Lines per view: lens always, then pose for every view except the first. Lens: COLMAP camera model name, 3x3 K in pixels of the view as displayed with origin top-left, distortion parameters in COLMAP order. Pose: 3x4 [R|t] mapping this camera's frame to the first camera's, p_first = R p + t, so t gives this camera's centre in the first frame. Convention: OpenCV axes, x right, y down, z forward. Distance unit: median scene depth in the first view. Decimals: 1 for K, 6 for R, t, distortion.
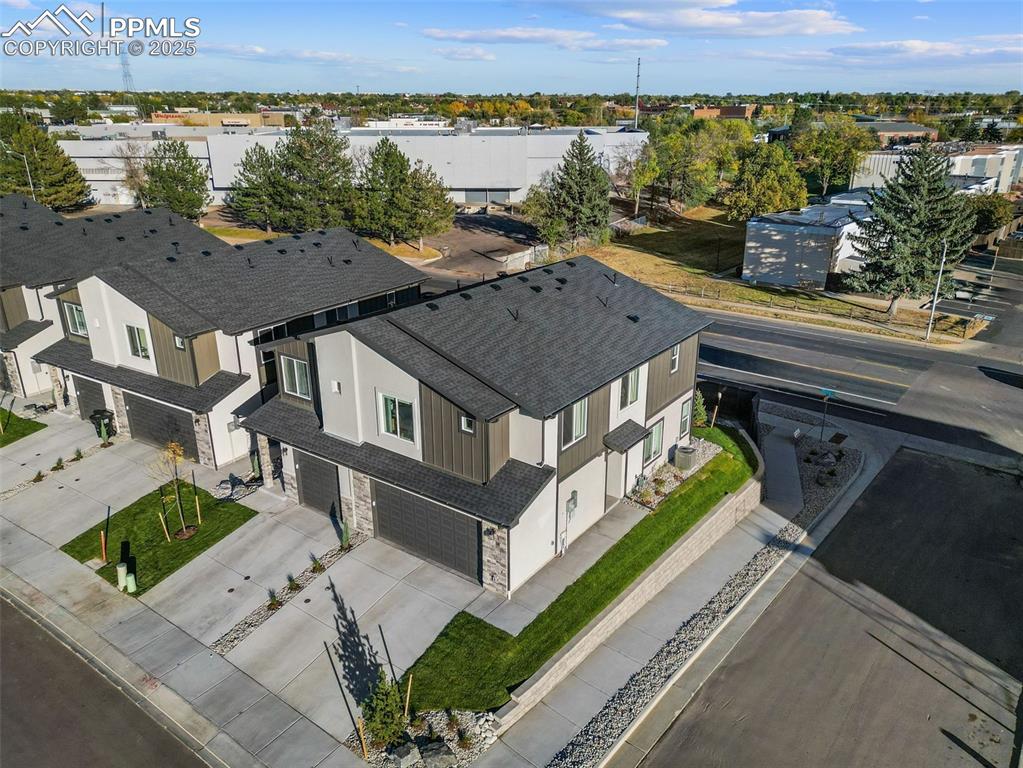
lens RADIAL K [[828.8, 0, 511.5], [0, 828.8, 384.0], [0, 0, 1]] dist [0.059456, -0.002471]
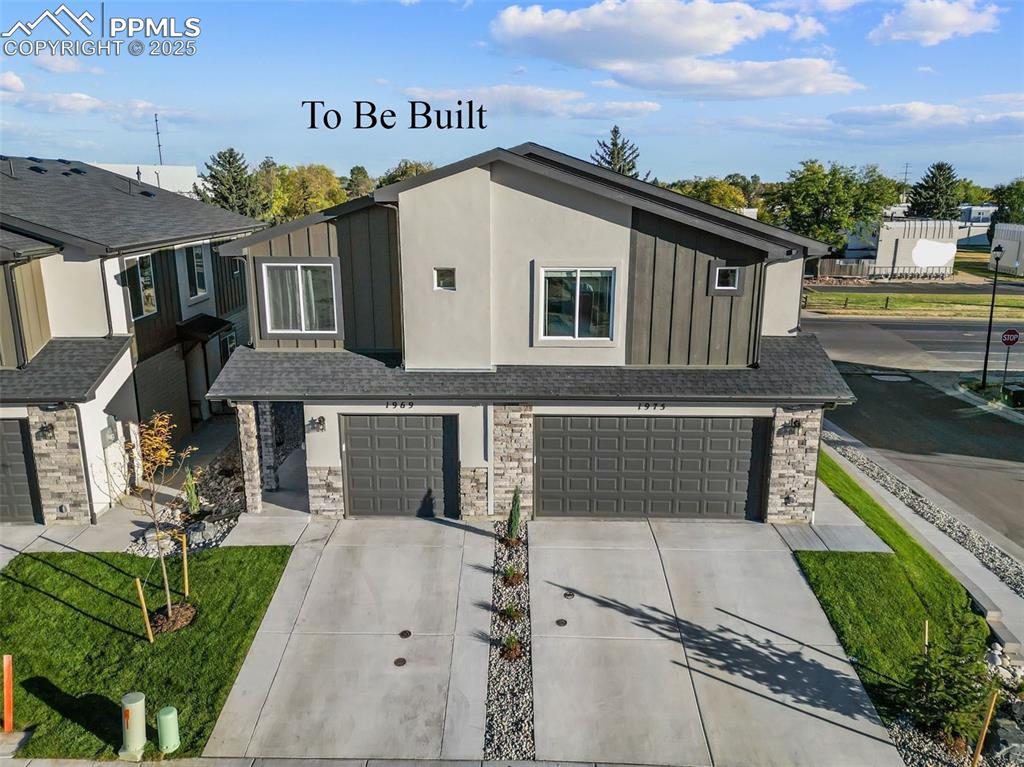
lens RADIAL K [[829.6, 0, 512.0], [0, 829.6, 383.5], [0, 0, 1]] dist [0.059456, -0.002471]
pose [[0.787335, -0.124996, 0.603721, -0.566976], [0.201715, 0.977564, -0.060666, 0.128249], [-0.582593, 0.169544, 0.794884, 0.538762]]
